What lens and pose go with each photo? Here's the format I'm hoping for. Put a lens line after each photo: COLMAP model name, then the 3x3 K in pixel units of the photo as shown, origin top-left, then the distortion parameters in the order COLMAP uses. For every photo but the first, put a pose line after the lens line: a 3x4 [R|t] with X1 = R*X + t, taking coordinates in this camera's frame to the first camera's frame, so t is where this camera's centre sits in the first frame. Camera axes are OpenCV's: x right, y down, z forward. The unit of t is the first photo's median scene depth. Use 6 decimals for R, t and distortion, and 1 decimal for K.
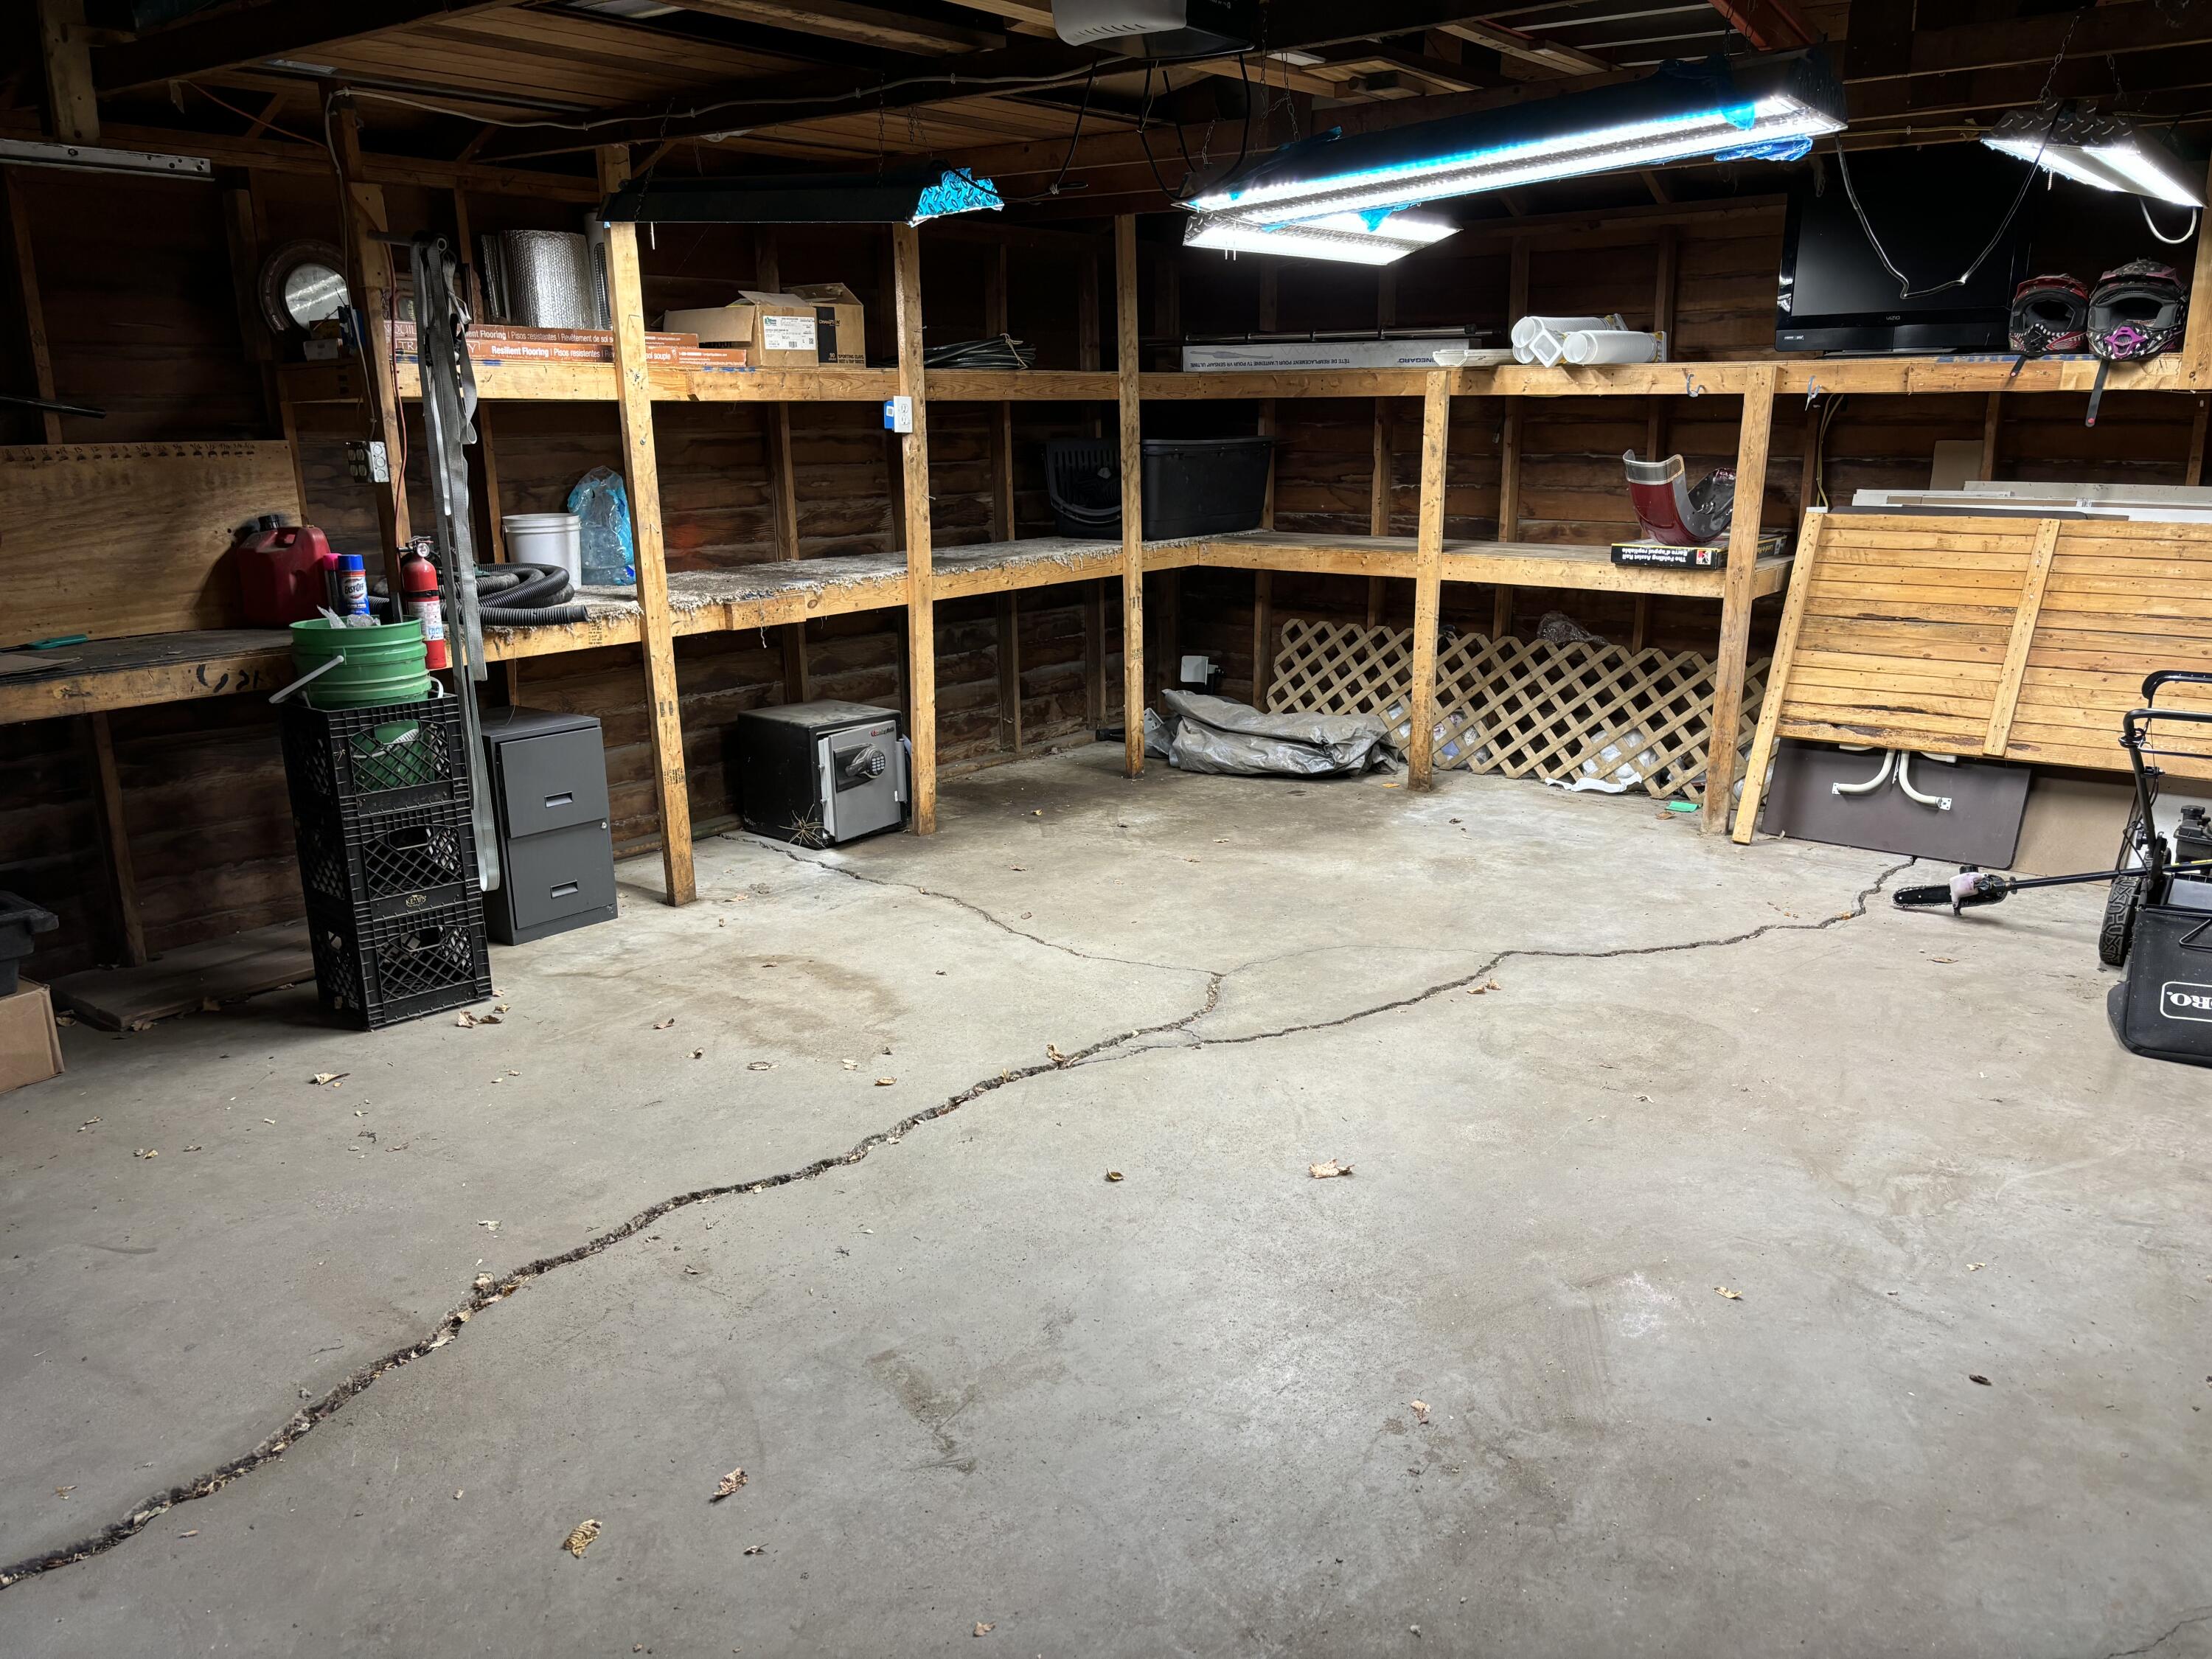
lens RADIAL K [[1640.8, 0, 1106.0], [0, 1640.8, 829.5], [0, 0, 1]] dist [0.079422, -0.092200]
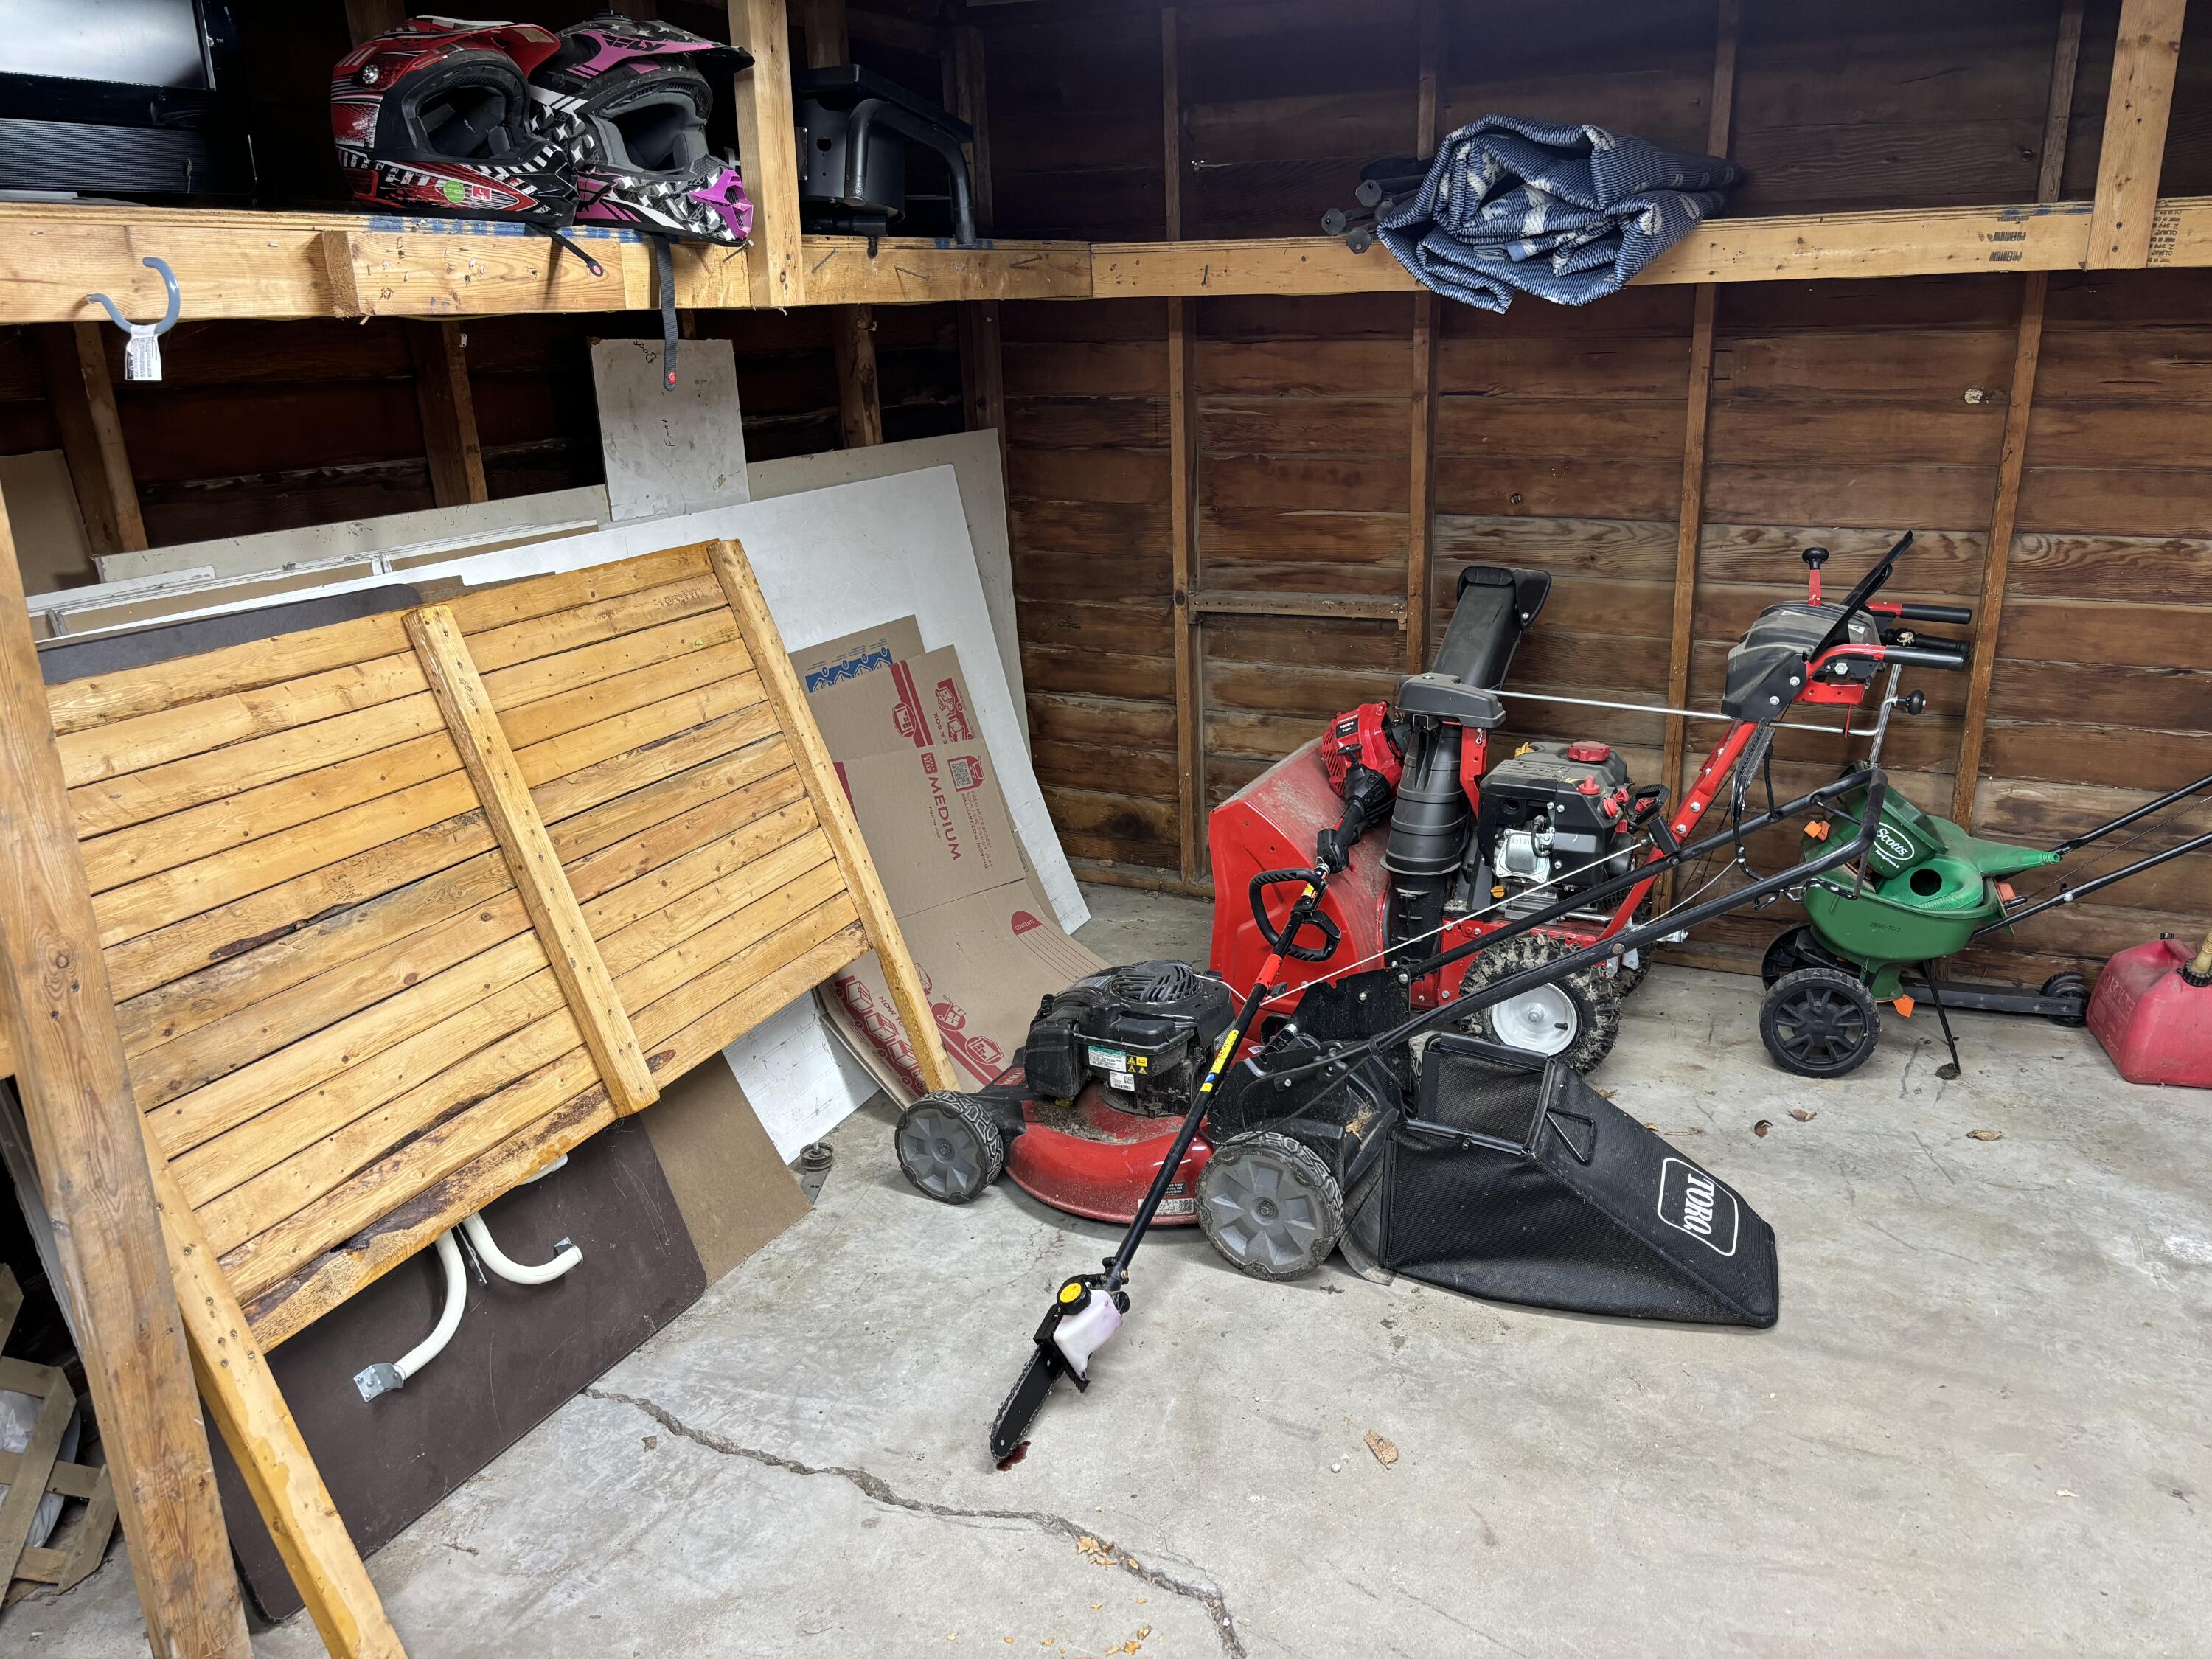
lens RADIAL K [[1640.8, 0, 1106.0], [0, 1640.8, 829.5], [0, 0, 1]] dist [0.079422, -0.092200]
pose [[-0.232053, -0.282450, 0.930792, 0.090668], [0.265146, 0.902308, 0.339909, -0.230172], [-0.935868, 0.325673, -0.134493, 0.888281]]
